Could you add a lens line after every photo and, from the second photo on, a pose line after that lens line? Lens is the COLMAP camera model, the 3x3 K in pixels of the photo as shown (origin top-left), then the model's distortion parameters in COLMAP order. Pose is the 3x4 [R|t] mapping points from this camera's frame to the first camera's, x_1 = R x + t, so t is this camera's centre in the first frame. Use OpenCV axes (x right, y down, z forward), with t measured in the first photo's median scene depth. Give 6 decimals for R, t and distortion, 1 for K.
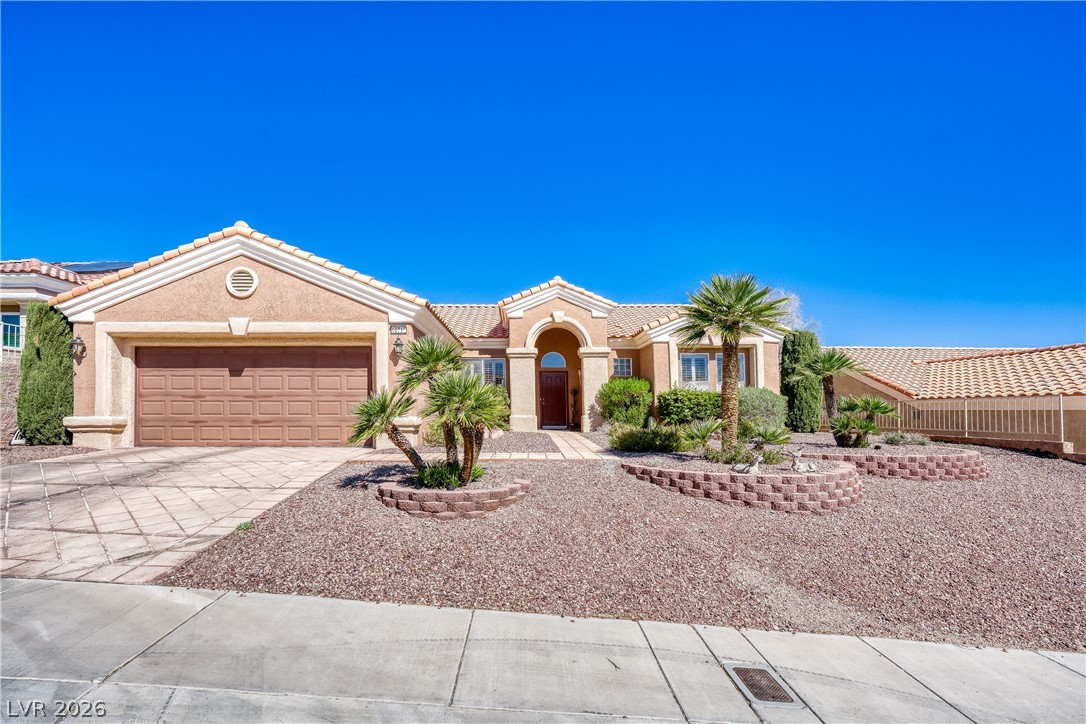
lens RADIAL K [[488.4, 0, 540.0], [0, 488.4, 383.9], [0, 0, 1]] dist [-0.002382, -0.000105]
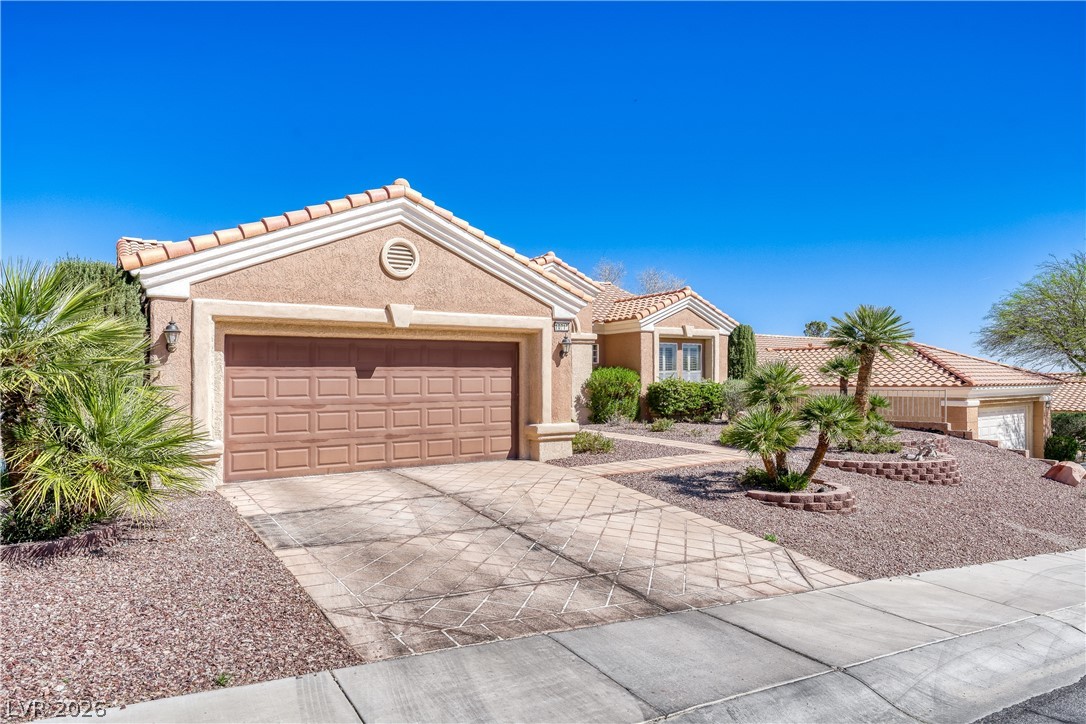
lens RADIAL K [[648.3, 0, 543.0], [0, 648.3, 362.0], [0, 0, 1]] dist [0.004385, 0.000118]
pose [[0.851776, 0.010434, 0.523803, -0.945061], [-0.024069, 0.999525, 0.019229, -0.068089], [-0.523353, -0.028987, 0.851623, 0.002009]]
